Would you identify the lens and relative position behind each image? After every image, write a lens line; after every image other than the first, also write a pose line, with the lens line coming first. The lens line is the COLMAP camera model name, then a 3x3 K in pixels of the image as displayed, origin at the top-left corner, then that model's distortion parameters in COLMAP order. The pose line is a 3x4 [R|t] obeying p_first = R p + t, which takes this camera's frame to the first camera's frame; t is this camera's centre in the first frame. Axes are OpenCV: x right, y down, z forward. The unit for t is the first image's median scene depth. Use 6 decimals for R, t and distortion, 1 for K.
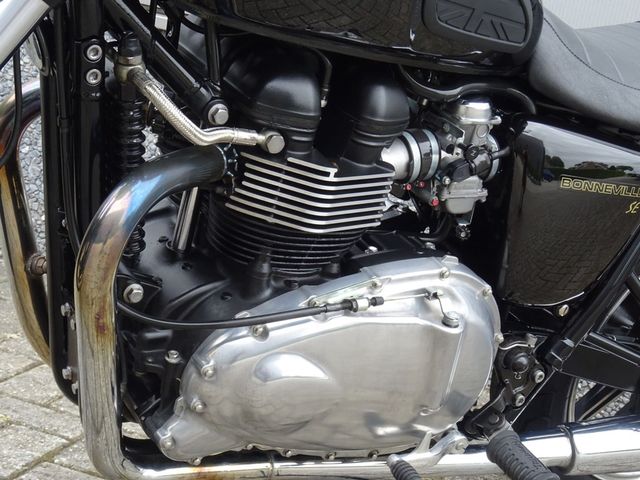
lens RADIAL K [[1251.6, 0, 321.0], [0, 1251.6, 240.6], [0, 0, 1]] dist [-0.028990, 0.000000]
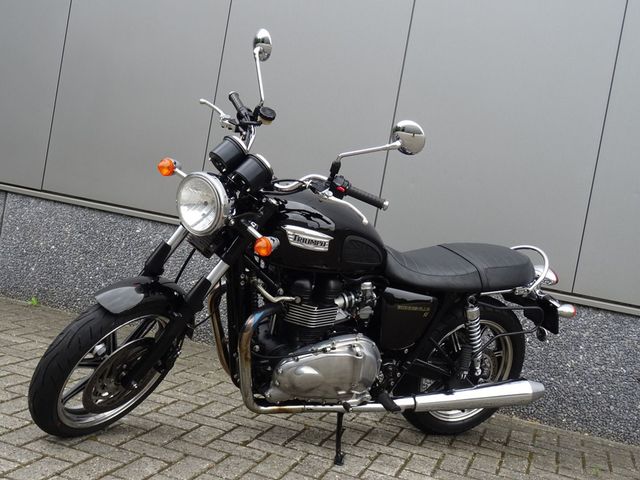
lens RADIAL K [[785.1, 0, 319.6], [0, 785.1, 238.4], [0, 0, 1]] dist [0.016475, 0.000000]
pose [[0.996138, -0.042703, -0.076713, 0.167264], [0.033564, 0.992600, -0.116702, 0.003042], [0.081129, 0.113676, 0.990200, -0.948759]]
